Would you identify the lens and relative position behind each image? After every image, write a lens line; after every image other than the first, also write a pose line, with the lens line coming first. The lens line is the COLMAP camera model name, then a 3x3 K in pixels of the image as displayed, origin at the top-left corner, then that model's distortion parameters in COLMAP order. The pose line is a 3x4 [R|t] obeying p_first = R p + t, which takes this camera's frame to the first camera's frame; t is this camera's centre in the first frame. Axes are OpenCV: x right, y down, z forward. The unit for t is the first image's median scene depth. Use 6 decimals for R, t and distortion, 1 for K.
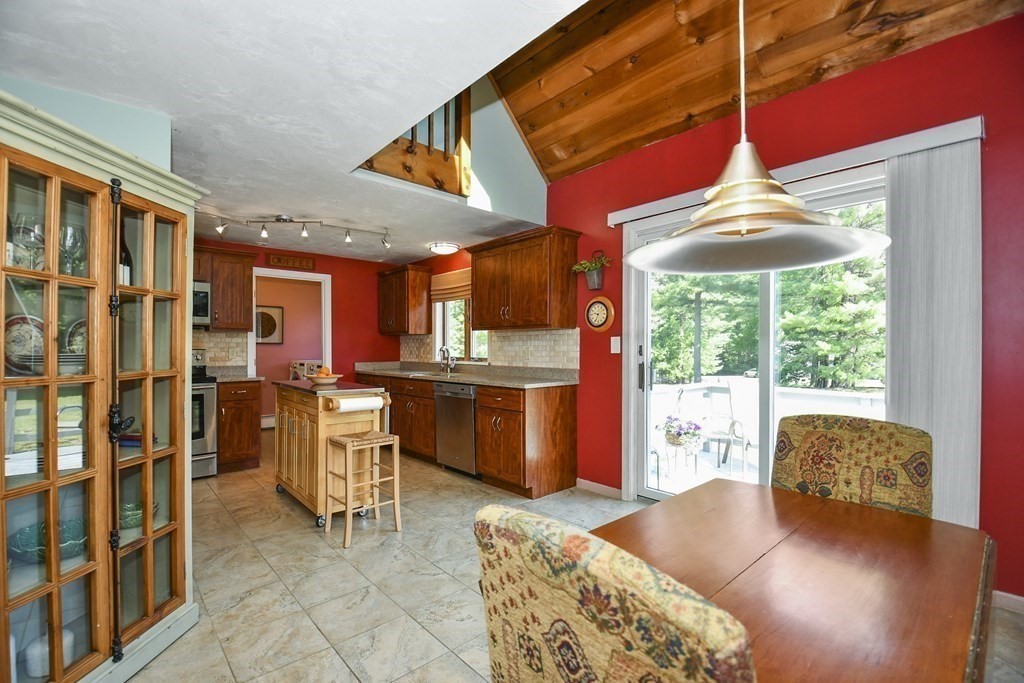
lens RADIAL K [[456.3, 0, 504.5], [0, 456.3, 347.0], [0, 0, 1]] dist [0.000301, -0.010844]
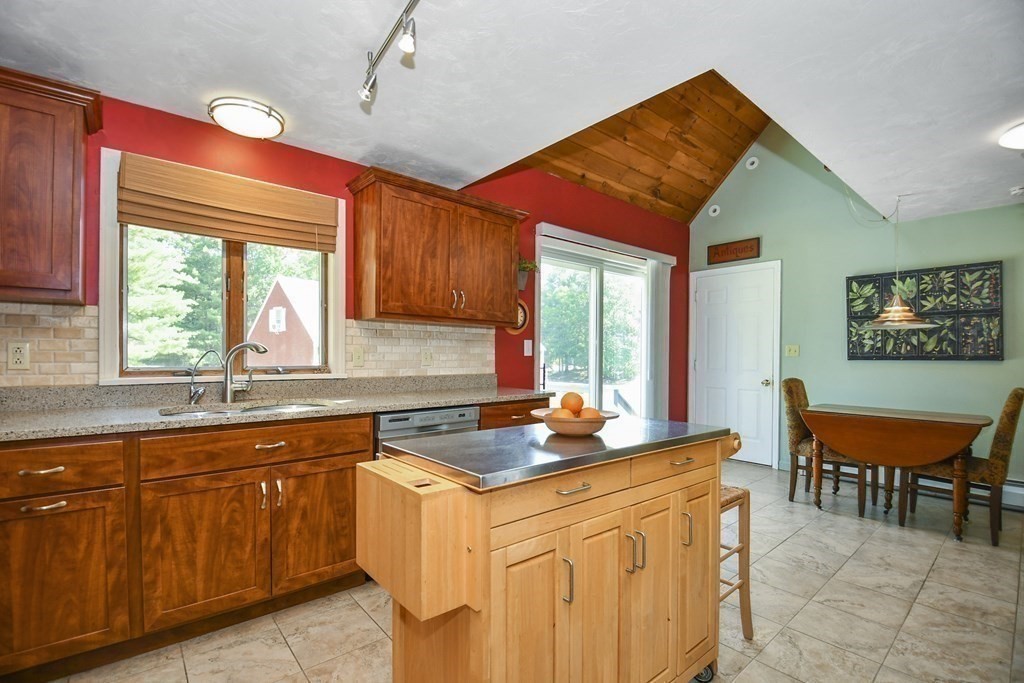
lens RADIAL K [[456.3, 0, 514.2], [0, 456.3, 349.3], [0, 0, 1]] dist [0.000301, -0.010844]
pose [[0.013787, 0.008806, 0.999866, -0.731269], [-0.013532, 0.999871, -0.008619, 0.007386], [-0.999813, -0.013411, 0.013904, 0.943462]]
